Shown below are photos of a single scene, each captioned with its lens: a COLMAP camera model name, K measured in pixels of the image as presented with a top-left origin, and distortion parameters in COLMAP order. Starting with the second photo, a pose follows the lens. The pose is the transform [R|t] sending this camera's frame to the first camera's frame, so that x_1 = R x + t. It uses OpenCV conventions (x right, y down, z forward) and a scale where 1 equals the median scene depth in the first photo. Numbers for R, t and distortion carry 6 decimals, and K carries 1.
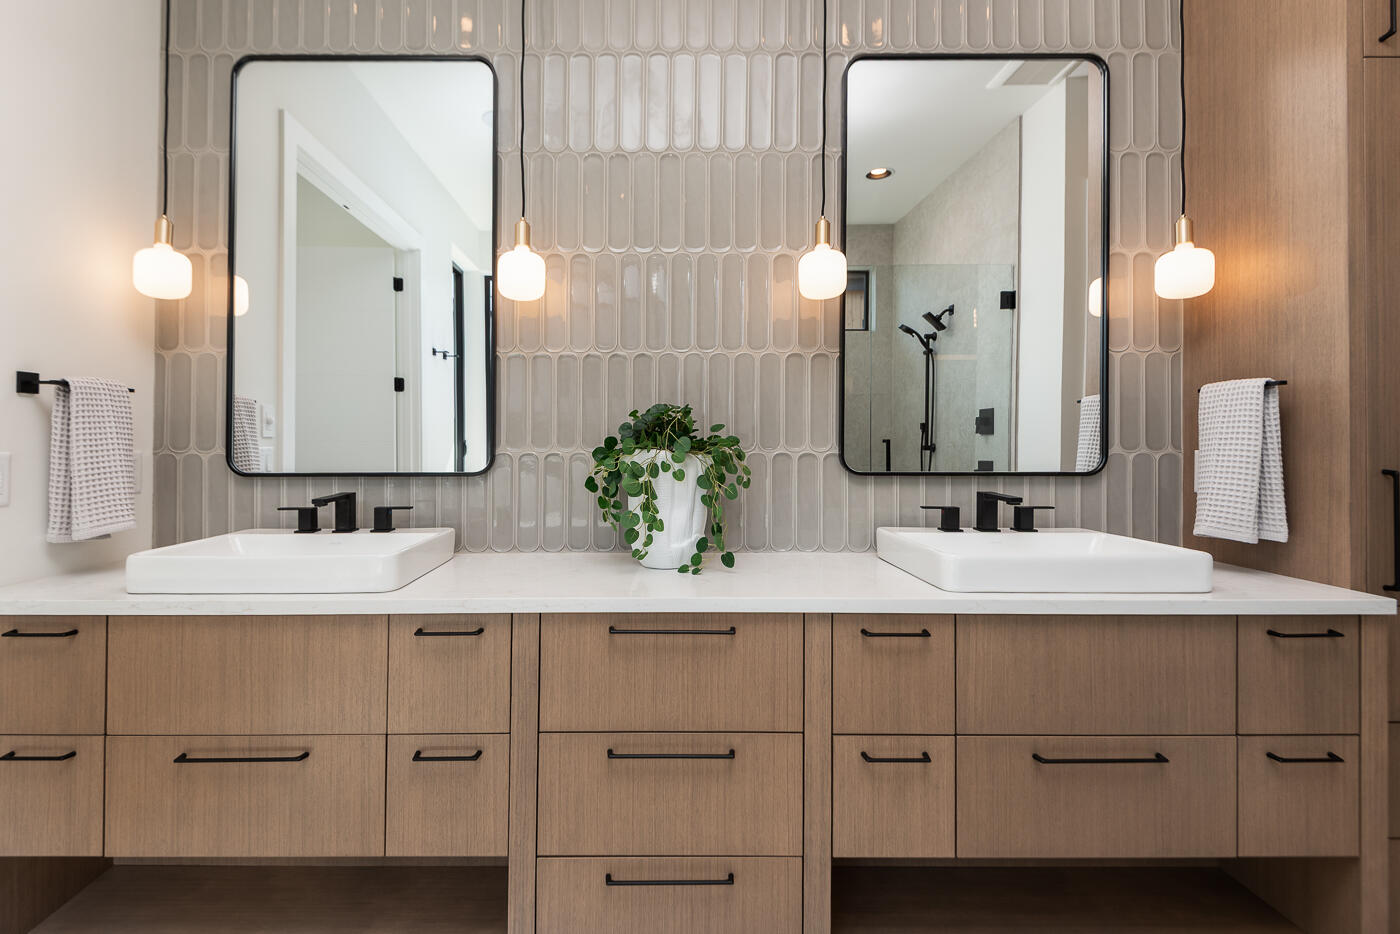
lens RADIAL K [[673.3, 0, 698.9], [0, 673.3, 431.9], [0, 0, 1]] dist [0.028021, -0.015393]
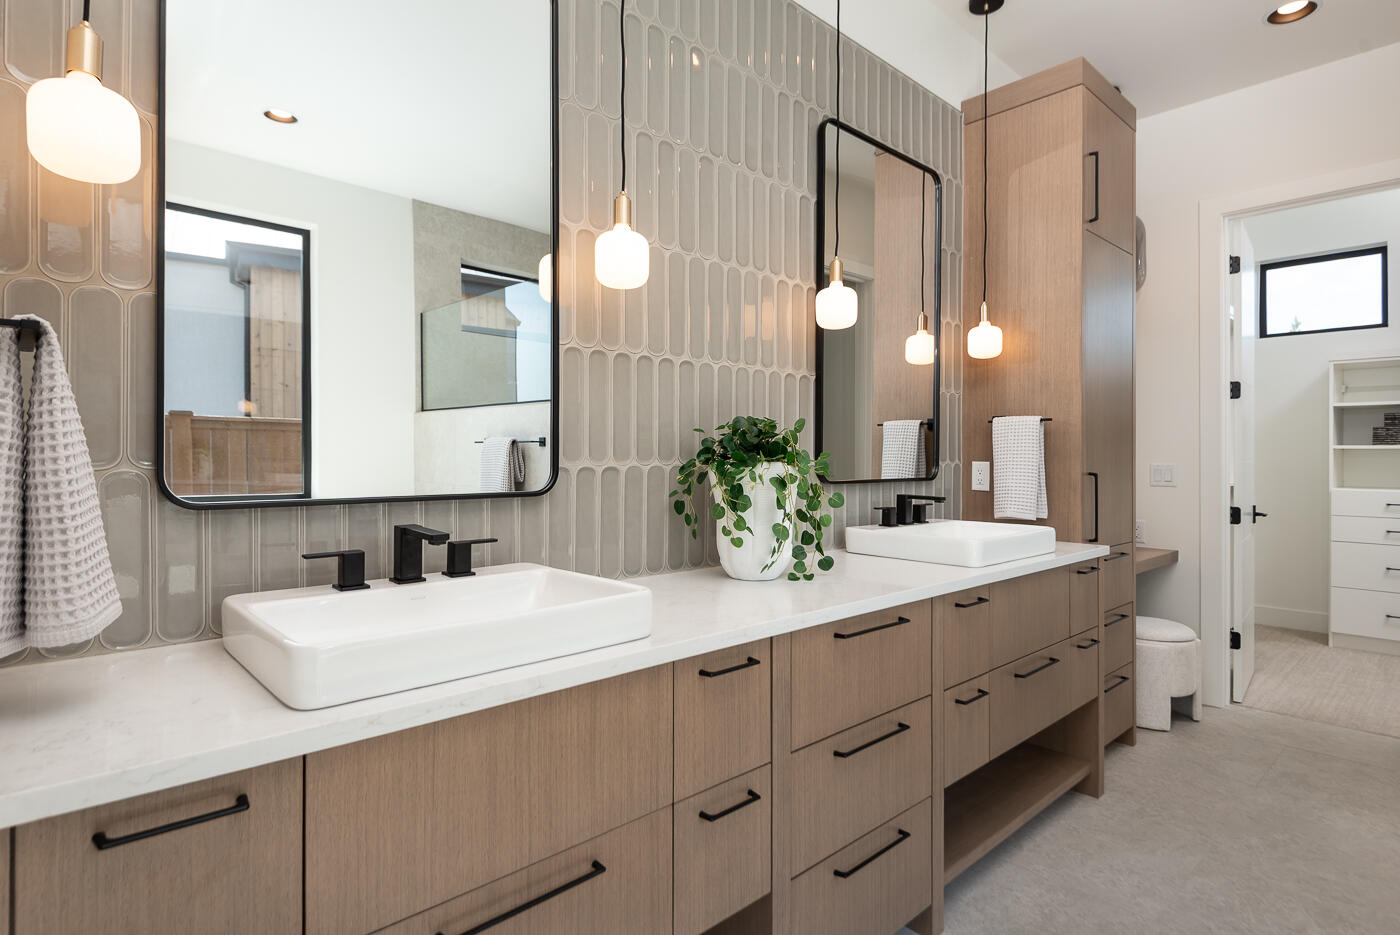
lens RADIAL K [[731.4, 0, 677.4], [0, 731.4, 454.5], [0, 0, 1]] dist [0.032303, -0.025335]
pose [[0.738796, 0.004955, 0.673911, -0.954801], [-0.013315, 0.999885, 0.007246, 0.009680], [-0.673798, -0.014327, 0.738777, 0.302566]]
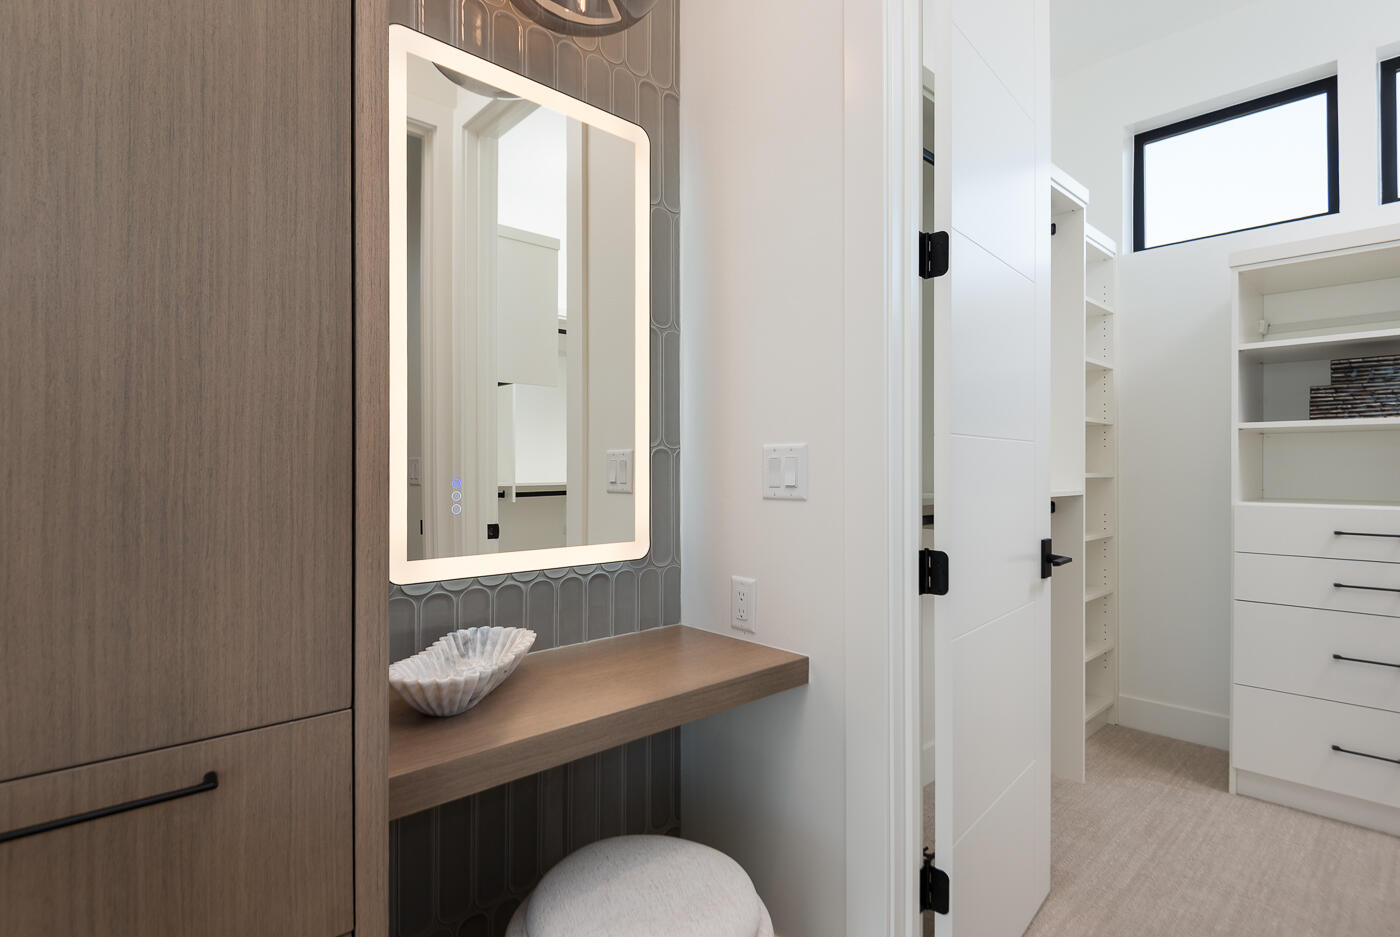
lens RADIAL K [[695.0, 0, 694.1], [0, 695.0, 457.9], [0, 0, 1]] dist [0.018184, -0.019071]
pose [[0.735027, 0.012061, 0.677931, 1.053636], [-0.016658, 0.999861, 0.000272, 0.056729], [-0.677833, -0.011493, 0.735126, 0.402281]]
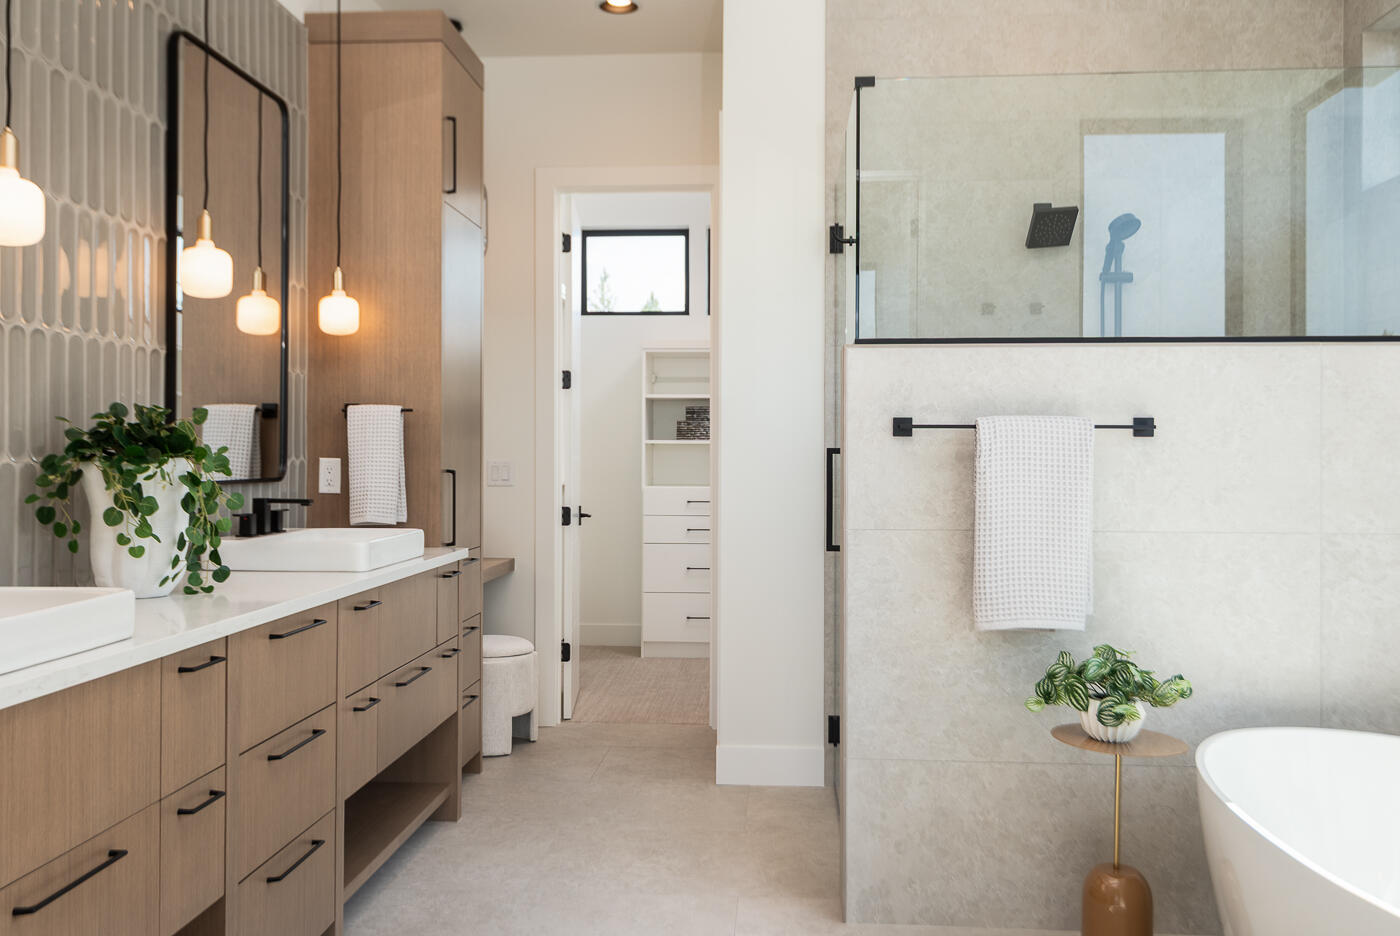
lens RADIAL K [[1296.3, 0, 700.0], [0, 1296.3, 468.0], [0, 0, 1]] dist [0.006027, 0.003955]
pose [[0.059453, -0.009089, 0.998190, -1.795141], [-0.016994, 0.999804, 0.010116, 0.011132], [-0.998086, -0.017565, 0.059287, 0.228831]]
